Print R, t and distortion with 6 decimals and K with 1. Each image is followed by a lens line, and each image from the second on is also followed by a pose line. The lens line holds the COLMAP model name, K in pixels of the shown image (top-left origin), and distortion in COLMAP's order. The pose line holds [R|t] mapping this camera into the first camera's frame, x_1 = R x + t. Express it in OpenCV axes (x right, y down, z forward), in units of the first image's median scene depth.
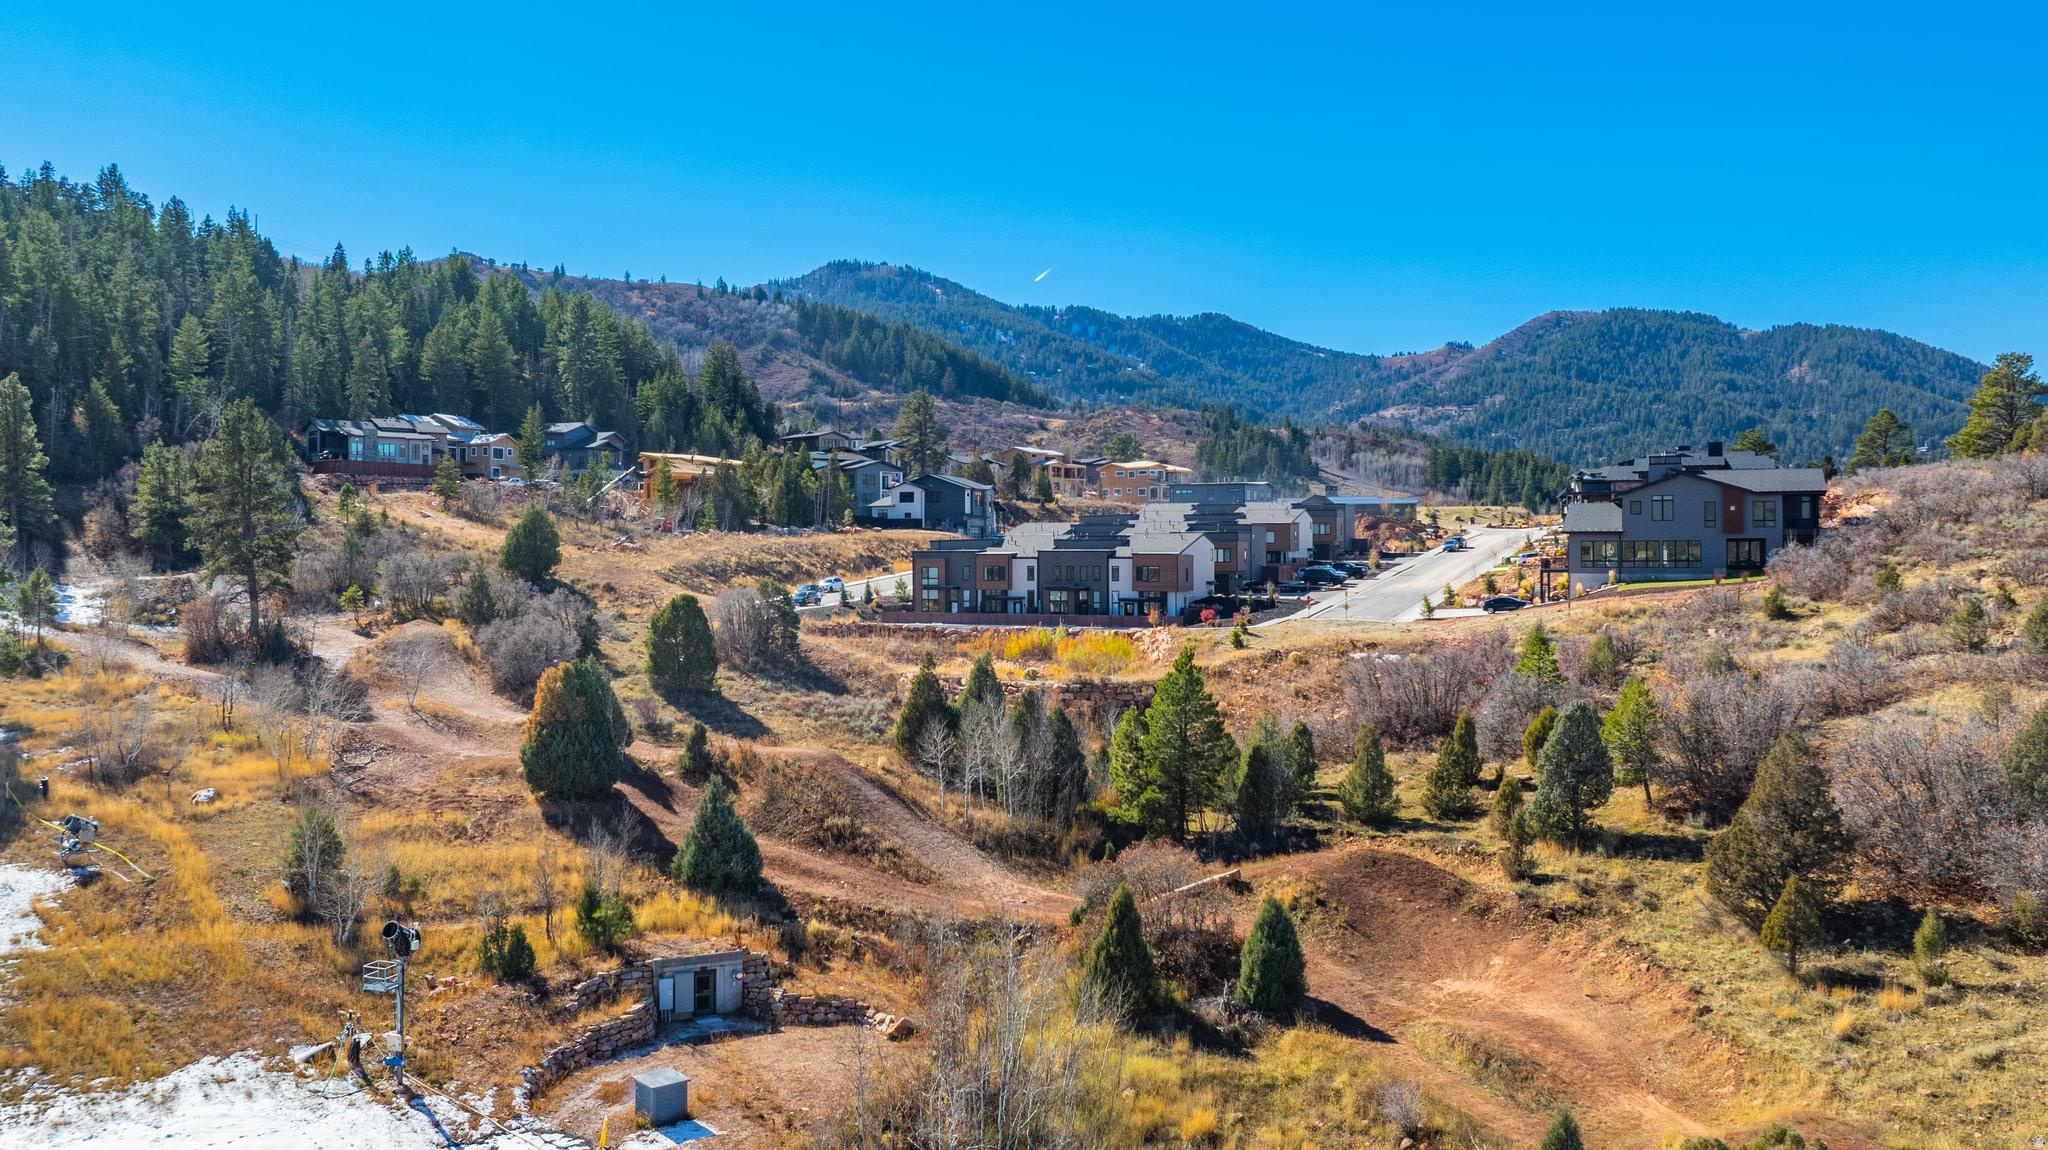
lens RADIAL K [[1711.3, 0, 958.5], [0, 1711.3, 544.4], [0, 0, 1]] dist [0.001654, -0.067091]
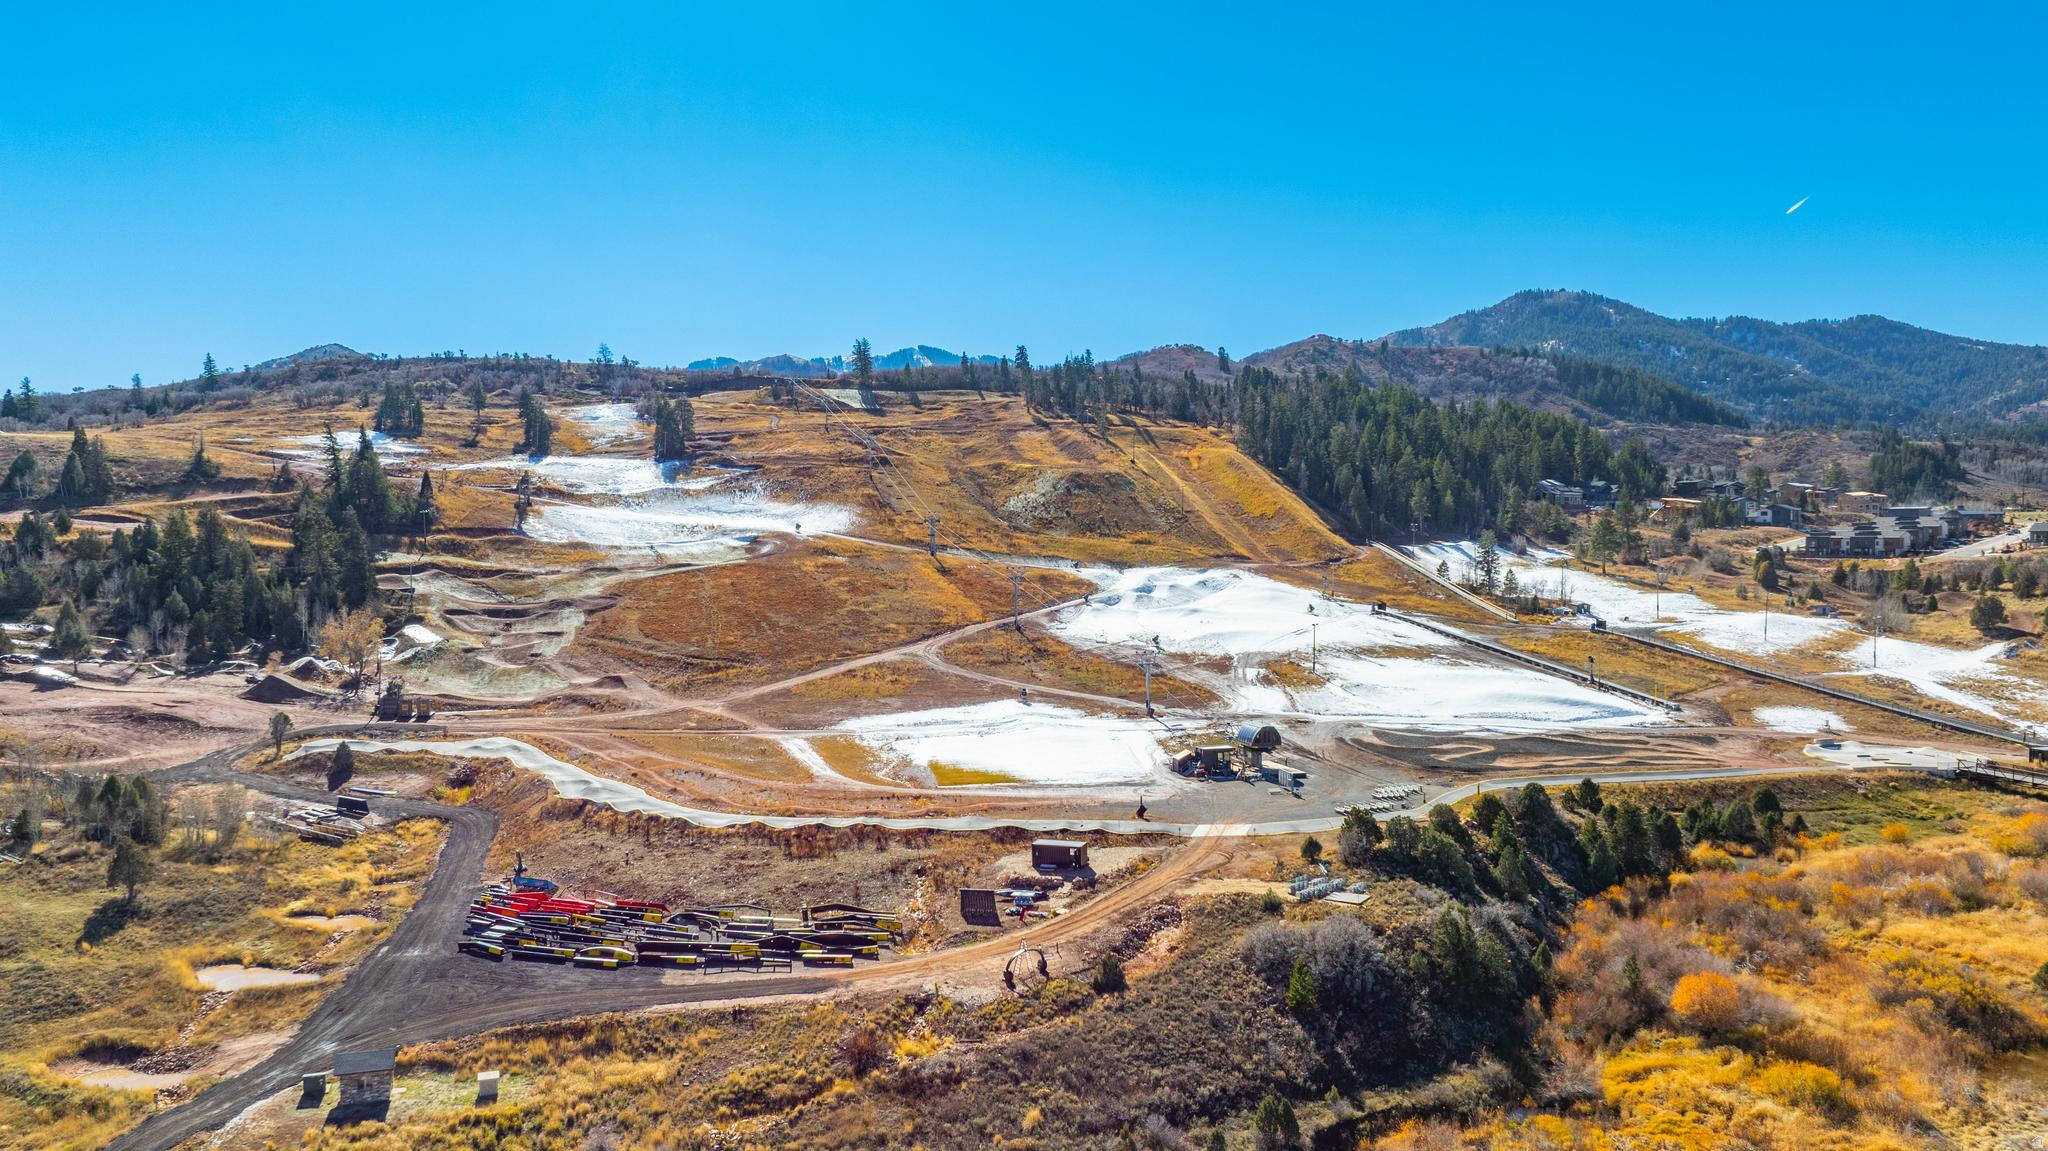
lens RADIAL K [[1451.9, 0, 1024.0], [0, 1451.9, 575.5], [0, 0, 1]] dist [-0.039502, 0.039300]
pose [[0.929343, 0.008702, -0.369114, -0.026701], [0.005142, 0.999320, 0.036504, -0.001971], [0.369181, -0.035823, 0.928667, -0.141877]]
